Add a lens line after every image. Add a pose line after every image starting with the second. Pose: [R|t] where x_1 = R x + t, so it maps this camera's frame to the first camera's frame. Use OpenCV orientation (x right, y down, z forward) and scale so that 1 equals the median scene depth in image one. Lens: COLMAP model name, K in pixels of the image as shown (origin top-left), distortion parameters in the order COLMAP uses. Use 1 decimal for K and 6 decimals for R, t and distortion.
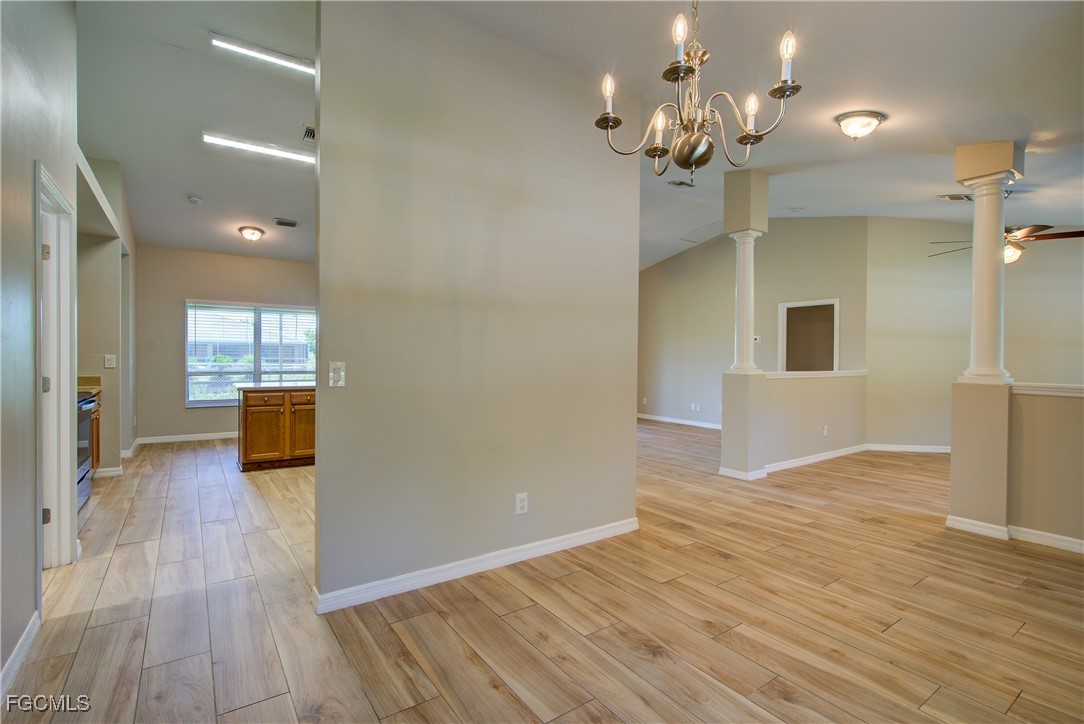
lens RADIAL K [[504.3, 0, 539.5], [0, 504.3, 361.3], [0, 0, 1]] dist [0.006838, -0.002561]
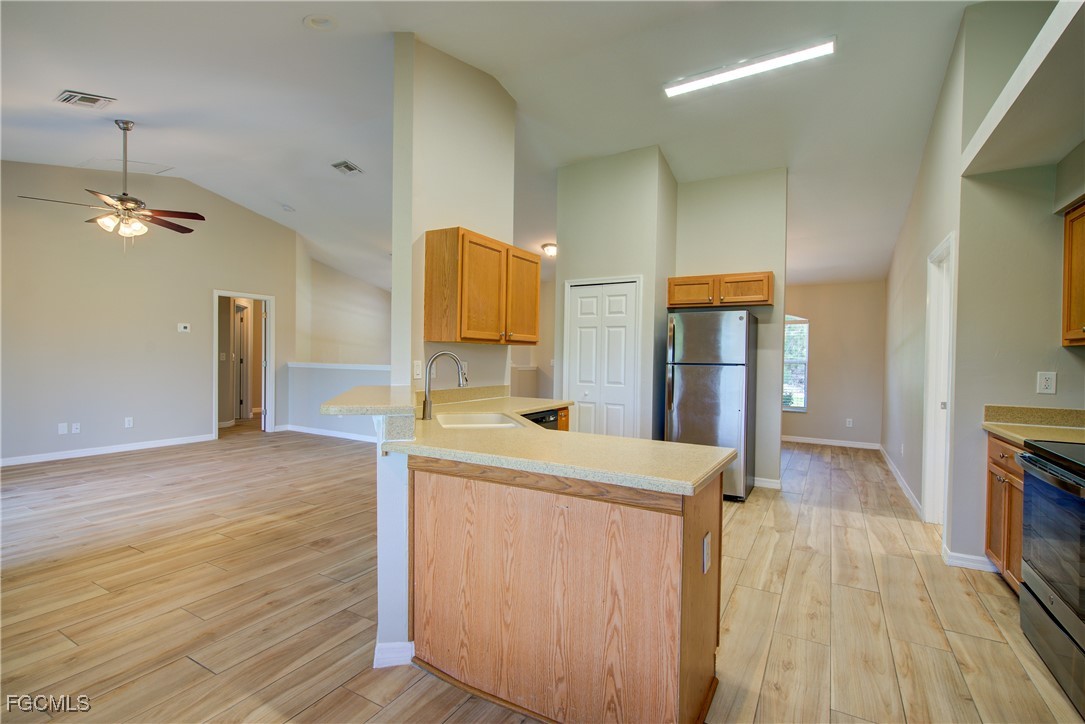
lens RADIAL K [[504.8, 0, 534.6], [0, 504.8, 364.1], [0, 0, 1]] dist [0.006838, -0.002561]
pose [[-0.417191, -0.029391, 0.908344, -1.319676], [-0.013553, 0.999567, 0.026118, -0.031968], [-0.908718, -0.001414, -0.417408, 1.947476]]
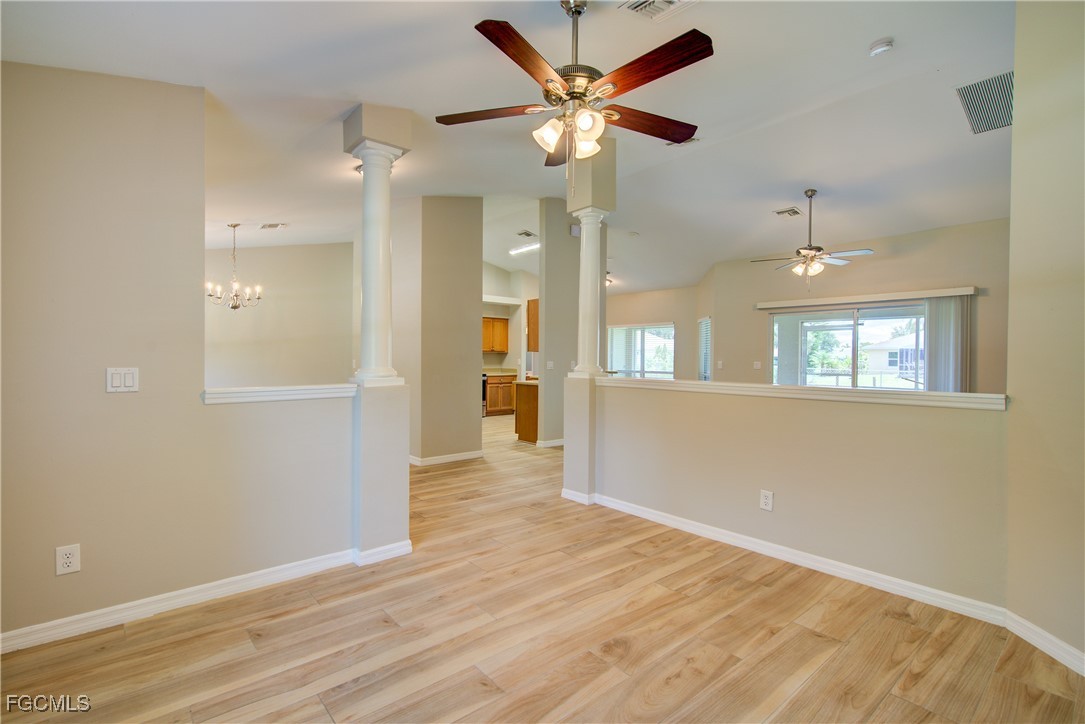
lens RADIAL K [[504.8, 0, 536.6], [0, 504.8, 358.1], [0, 0, 1]] dist [0.006838, -0.002561]
pose [[0.093711, -0.007309, -0.995573, 1.904888], [-0.014422, 0.999858, -0.008698, 0.000096], [0.995495, 0.015173, 0.093592, 1.277402]]
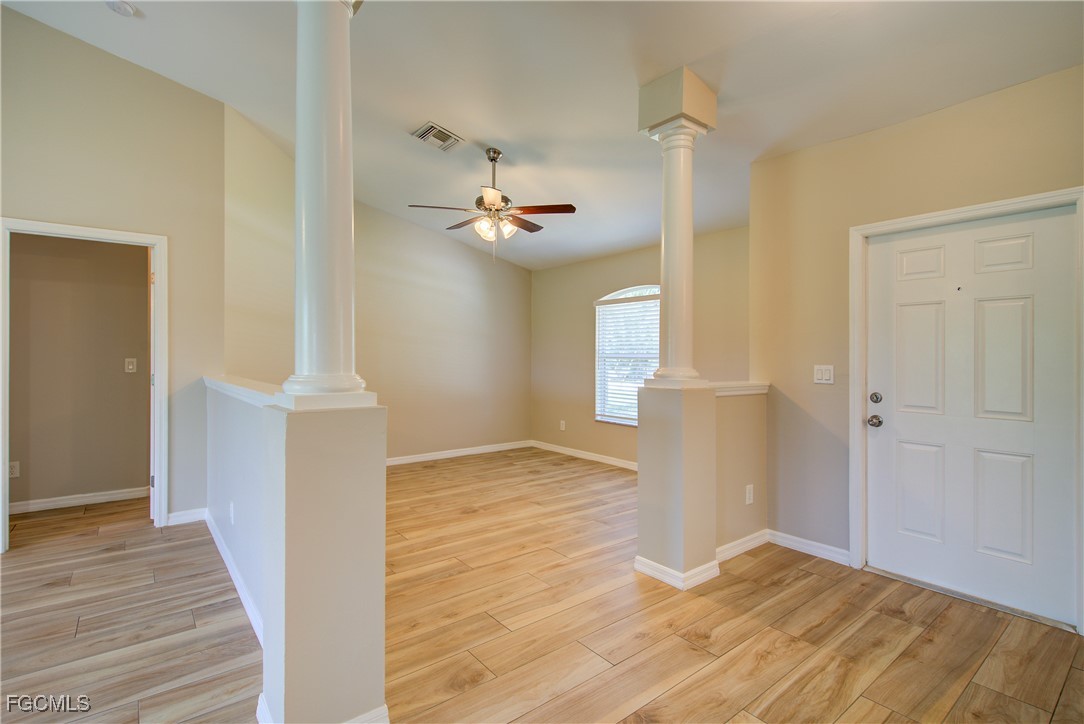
lens RADIAL K [[504.3, 0, 536.4], [0, 504.3, 356.6], [0, 0, 1]] dist [0.006838, -0.002561]
pose [[-0.061230, -0.010498, 0.998068, 0.115195], [0.003834, 0.999935, 0.010753, -0.015299], [-0.998116, 0.004485, -0.061185, 1.356251]]
